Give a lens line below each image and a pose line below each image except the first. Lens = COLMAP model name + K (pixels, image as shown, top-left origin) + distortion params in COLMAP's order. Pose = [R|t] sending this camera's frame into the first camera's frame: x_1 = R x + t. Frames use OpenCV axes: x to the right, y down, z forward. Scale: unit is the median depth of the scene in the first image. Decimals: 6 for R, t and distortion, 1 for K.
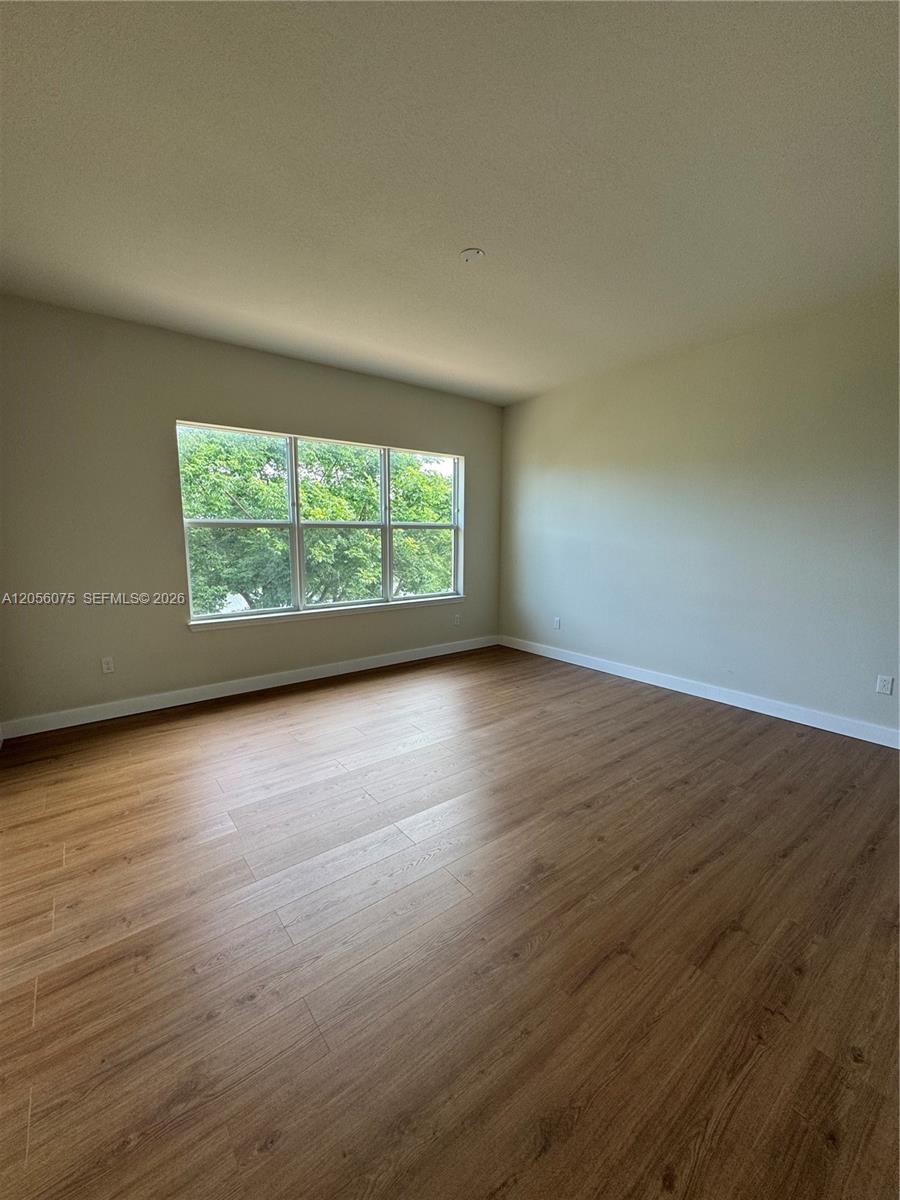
lens RADIAL K [[481.2, 0, 445.4], [0, 481.2, 597.9], [0, 0, 1]] dist [-0.000545, -0.000463]
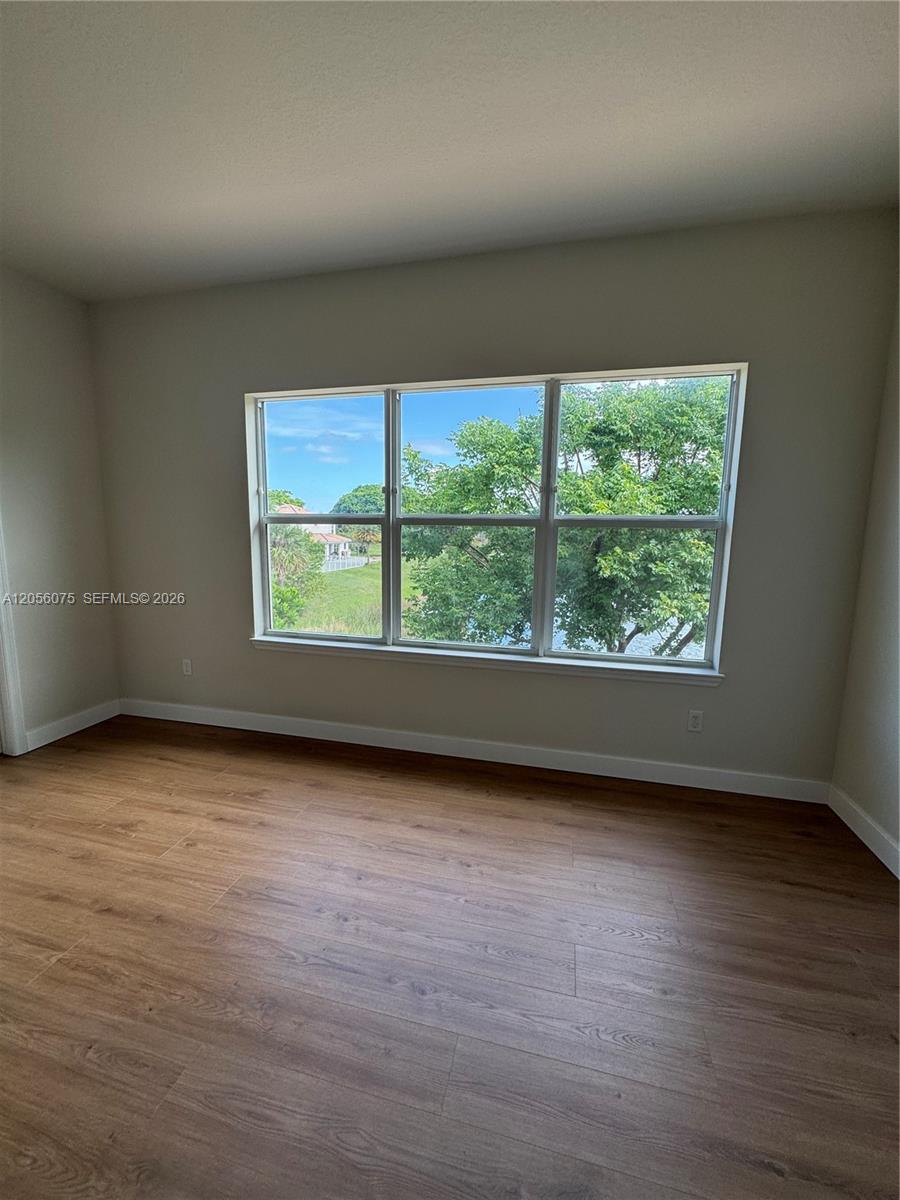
lens RADIAL K [[481.2, 0, 446.2], [0, 481.2, 603.5], [0, 0, 1]] dist [-0.000545, -0.000463]
pose [[0.627178, 0.115847, -0.770213, 0.290741], [-0.119748, 0.991462, 0.051615, -0.083037], [0.769616, 0.059859, 0.635695, 0.669146]]
